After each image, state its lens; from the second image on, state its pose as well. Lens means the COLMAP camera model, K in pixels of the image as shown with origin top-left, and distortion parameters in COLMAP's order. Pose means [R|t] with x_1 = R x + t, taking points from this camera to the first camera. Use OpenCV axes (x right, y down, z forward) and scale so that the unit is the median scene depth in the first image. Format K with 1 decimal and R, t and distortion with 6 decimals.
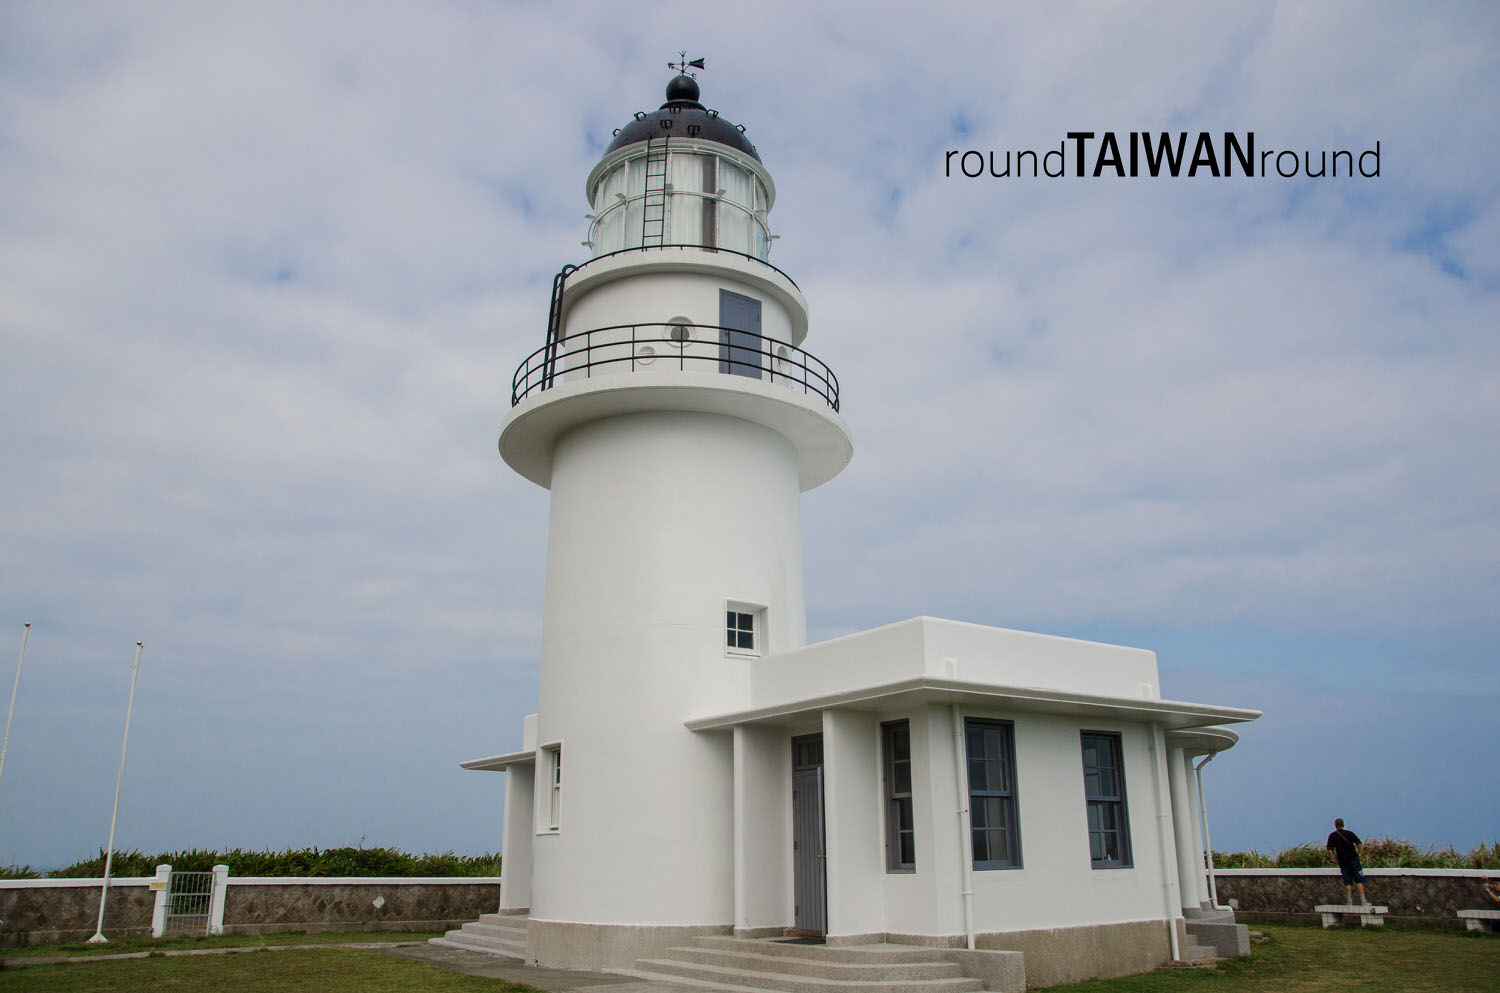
lens RADIAL K [[1112.3, 0, 750.0], [0, 1112.3, 496.5], [0, 0, 1]] dist [-0.108808, 0.096109]
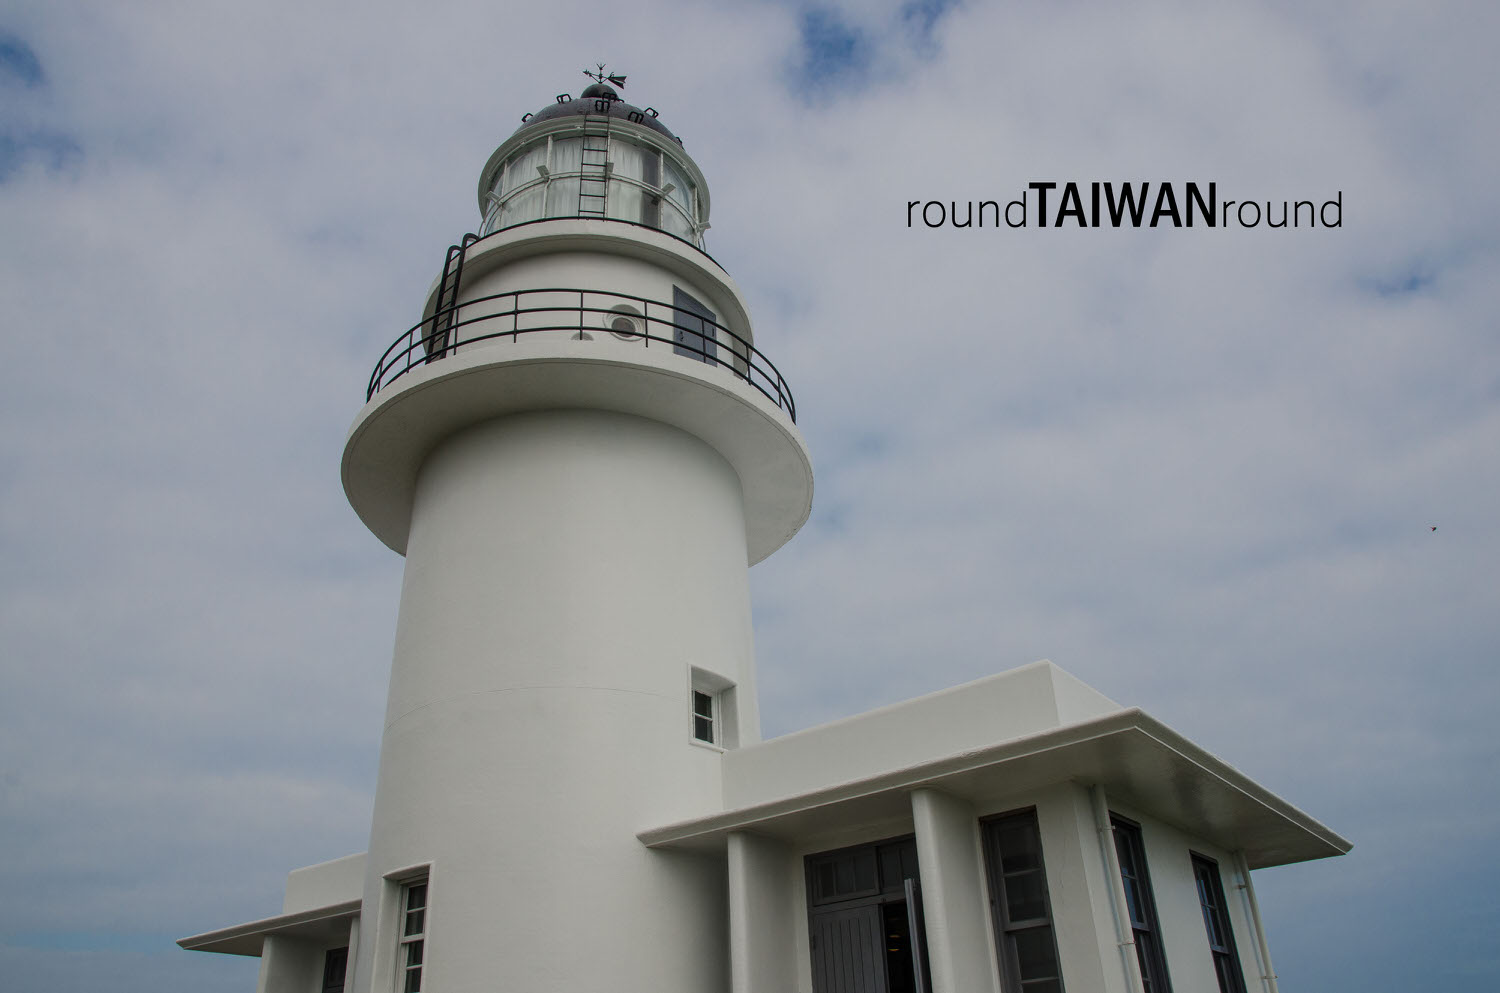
lens RADIAL K [[1112.3, 0, 750.0], [0, 1112.3, 496.5], [0, 0, 1]] dist [-0.108808, 0.096109]
pose [[0.958865, 0.113387, 0.260235, -0.165992], [-0.054628, 0.973331, -0.222807, 0.132601], [-0.278558, 0.199425, 0.939487, 0.285249]]
